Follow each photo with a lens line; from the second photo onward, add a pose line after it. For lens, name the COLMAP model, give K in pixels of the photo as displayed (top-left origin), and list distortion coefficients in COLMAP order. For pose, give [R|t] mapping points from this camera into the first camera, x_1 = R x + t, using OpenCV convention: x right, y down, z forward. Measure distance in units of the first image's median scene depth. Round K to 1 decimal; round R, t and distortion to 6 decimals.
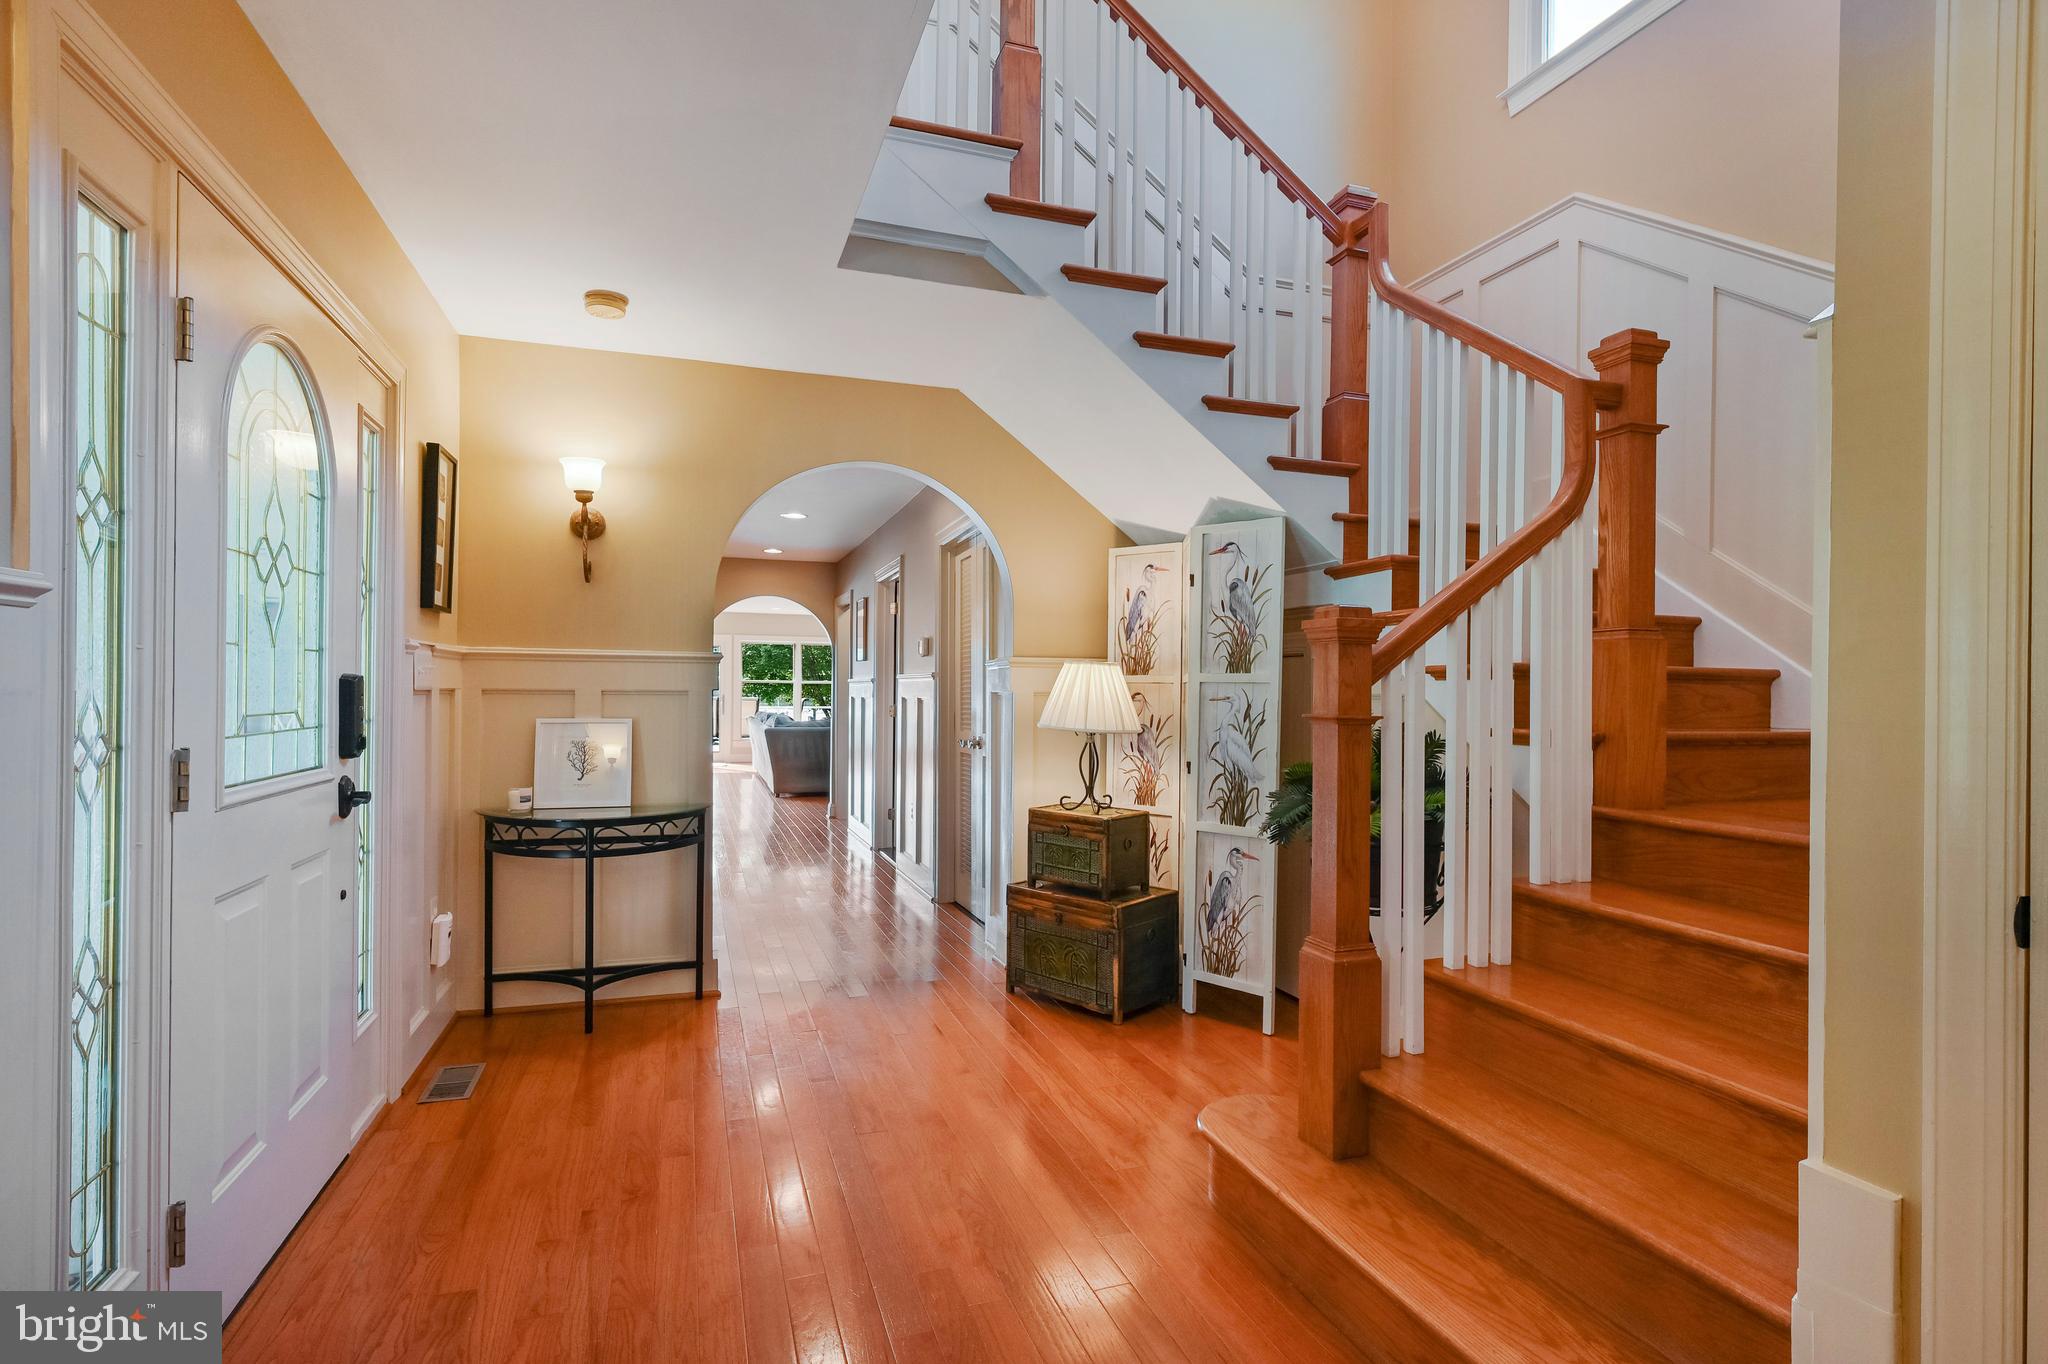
lens RADIAL K [[998.8, 0, 1029.5], [0, 998.8, 682.1], [0, 0, 1]] dist [-0.003184, -0.000651]
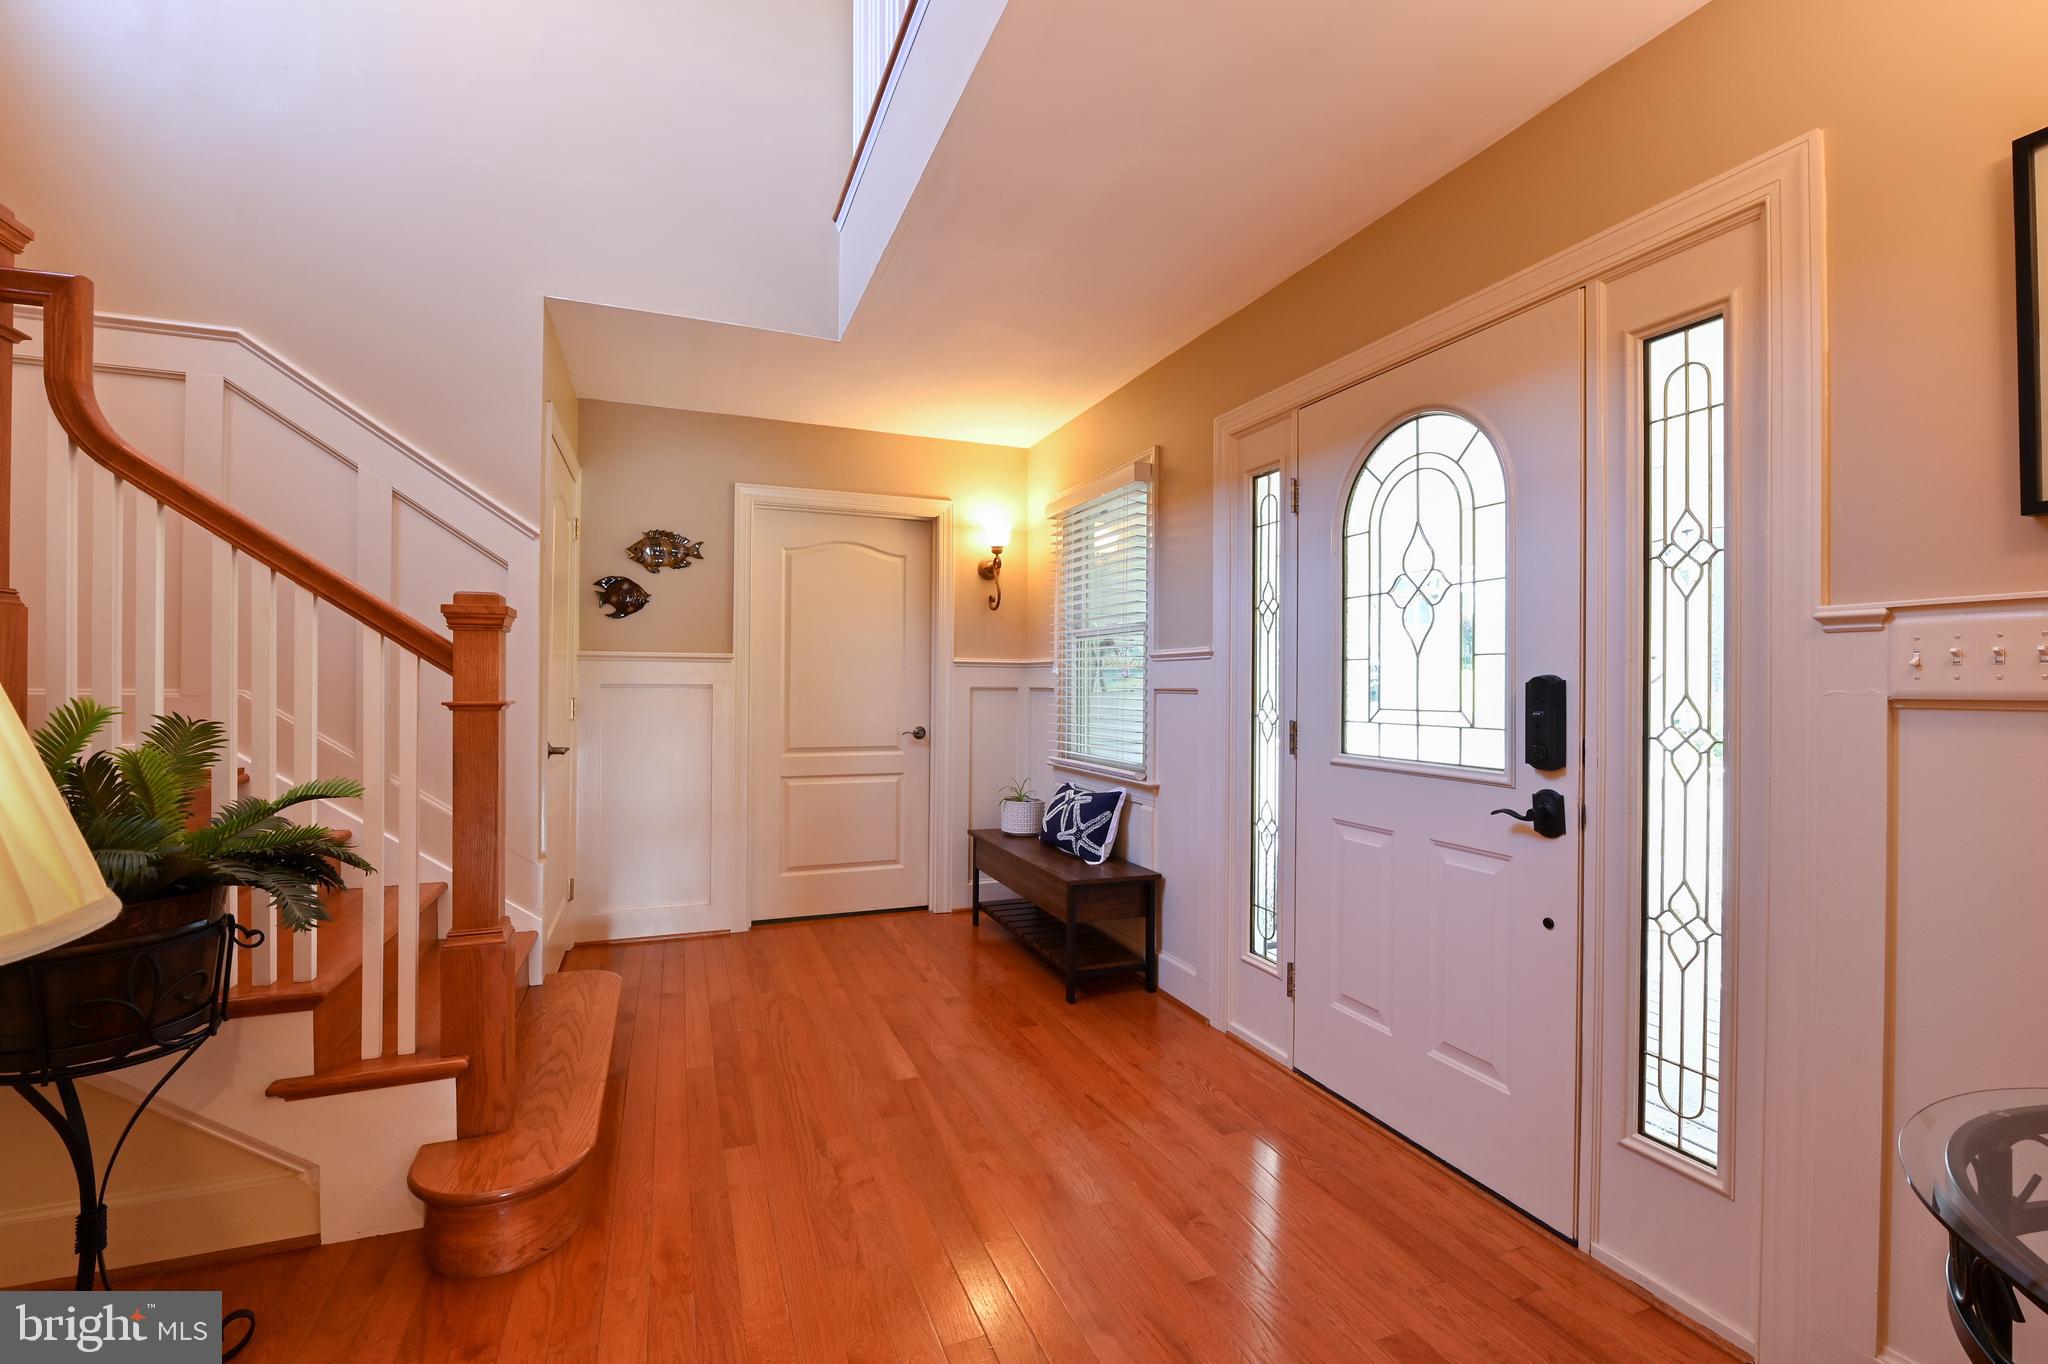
lens RADIAL K [[925.7, 0, 1024.7], [0, 925.7, 694.1], [0, 0, 1]] dist [-0.003264, -0.000299]
pose [[-0.999456, -0.012823, -0.030377, -0.157169], [-0.012826, 0.999918, -0.000094, 0.012912], [0.030376, 0.000295, -0.999539, 1.442573]]
